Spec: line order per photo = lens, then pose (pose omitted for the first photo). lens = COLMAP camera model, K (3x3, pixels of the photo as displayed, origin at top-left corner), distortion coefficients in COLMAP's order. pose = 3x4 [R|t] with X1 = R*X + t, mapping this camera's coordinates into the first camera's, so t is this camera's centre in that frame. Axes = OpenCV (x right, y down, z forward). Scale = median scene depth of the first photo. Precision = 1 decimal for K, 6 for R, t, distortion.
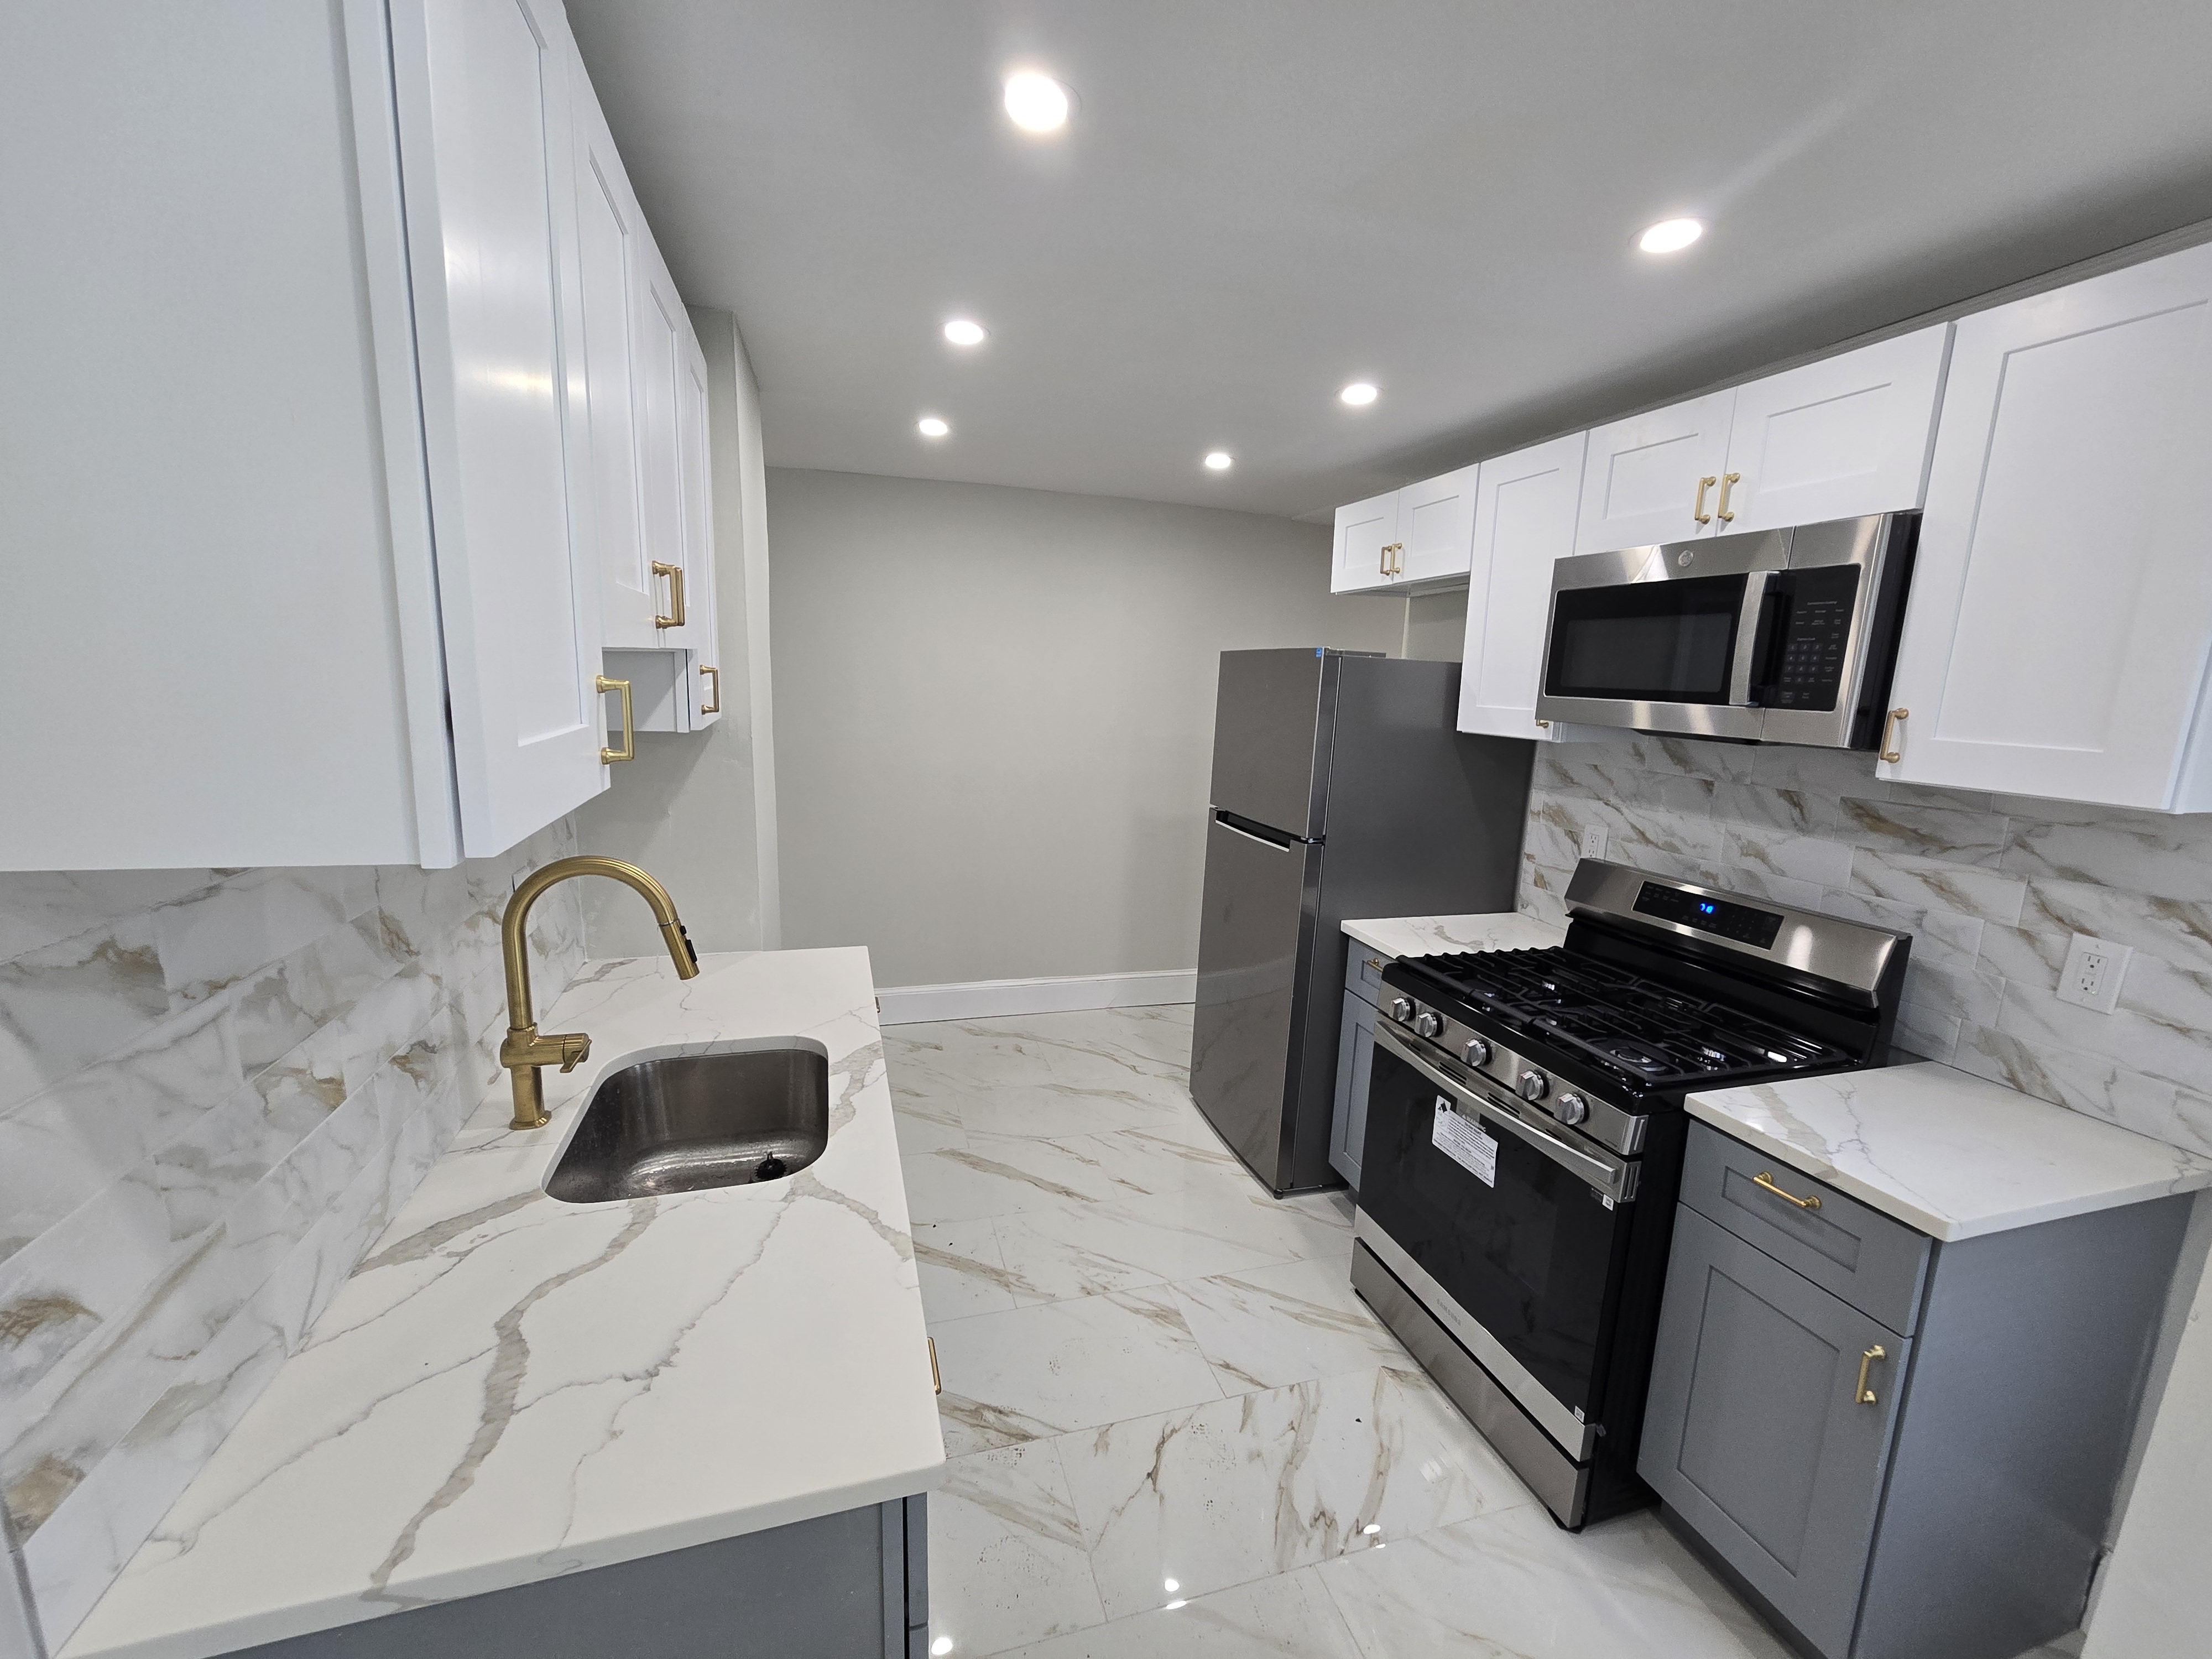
lens RADIAL K [[900.2, 0, 1096.2], [0, 900.2, 833.1], [0, 0, 1]] dist [-0.008397, -0.000530]
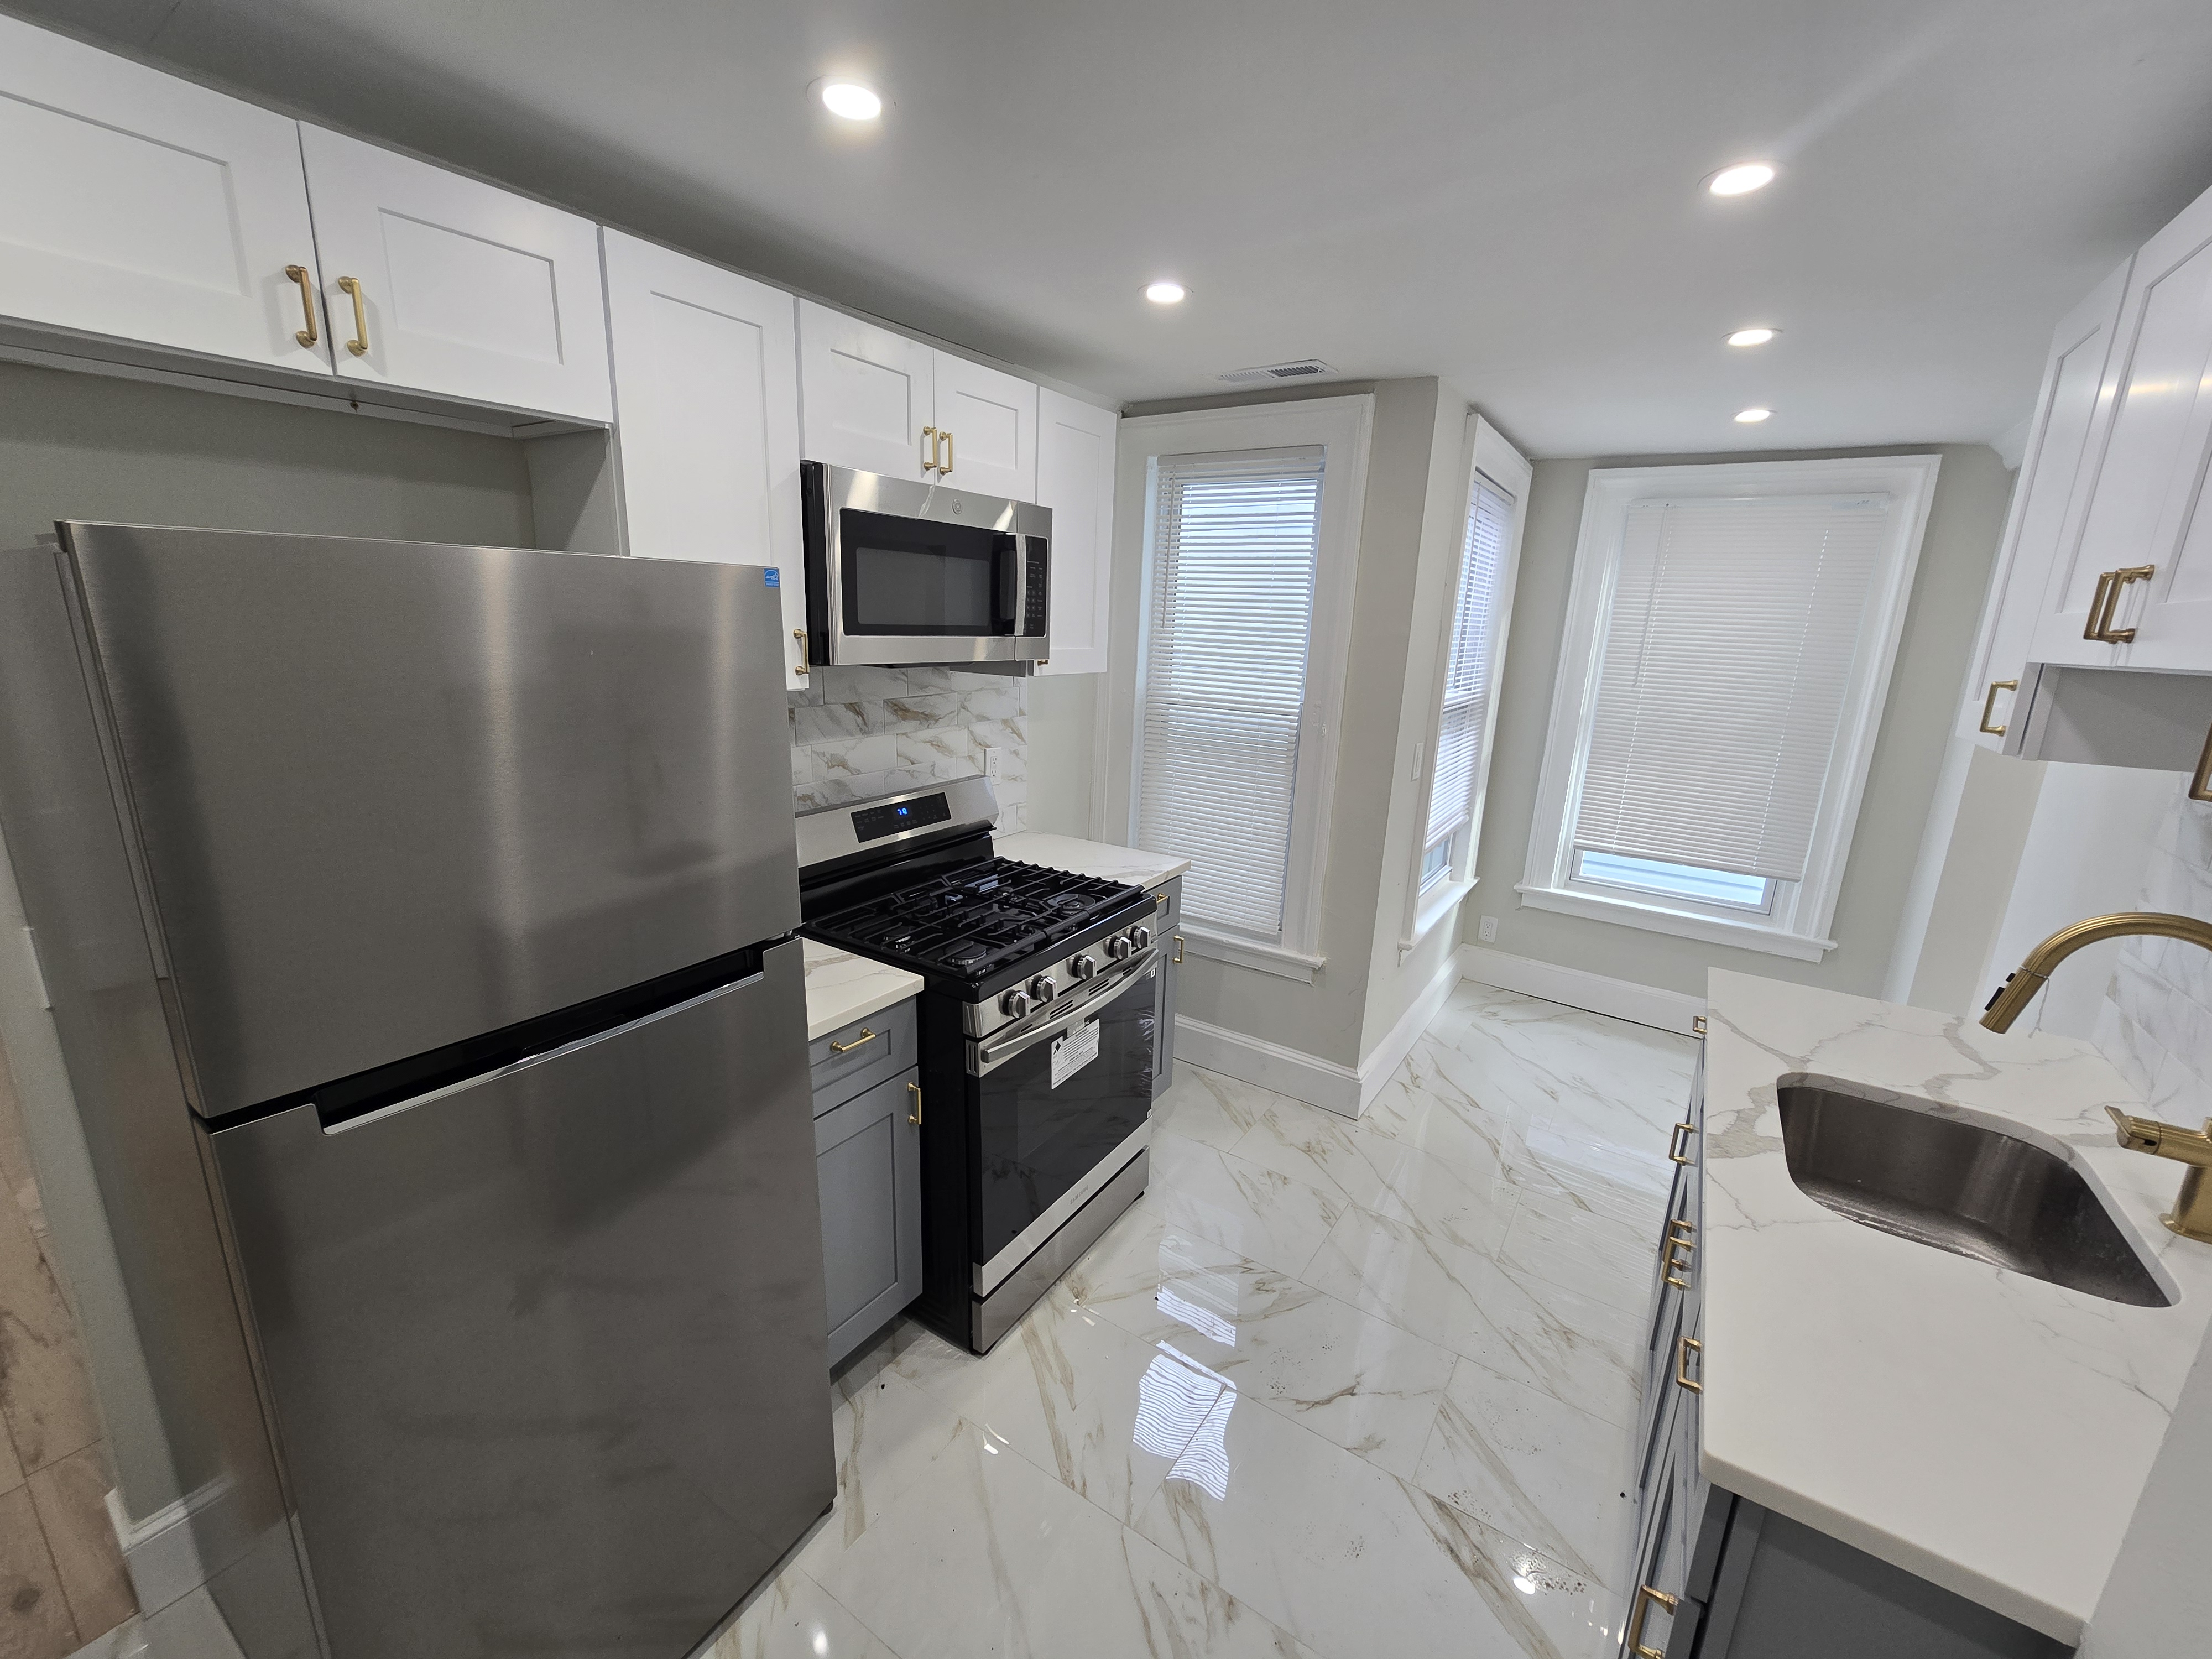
lens RADIAL K [[900.2, 0, 1098.9], [0, 900.2, 835.0], [0, 0, 1]] dist [-0.008397, -0.000530]
pose [[-0.638156, -0.231591, 0.734250, -0.357146], [0.086672, 0.926014, 0.367405, -0.305905], [-0.765013, 0.298101, -0.570869, 1.543188]]
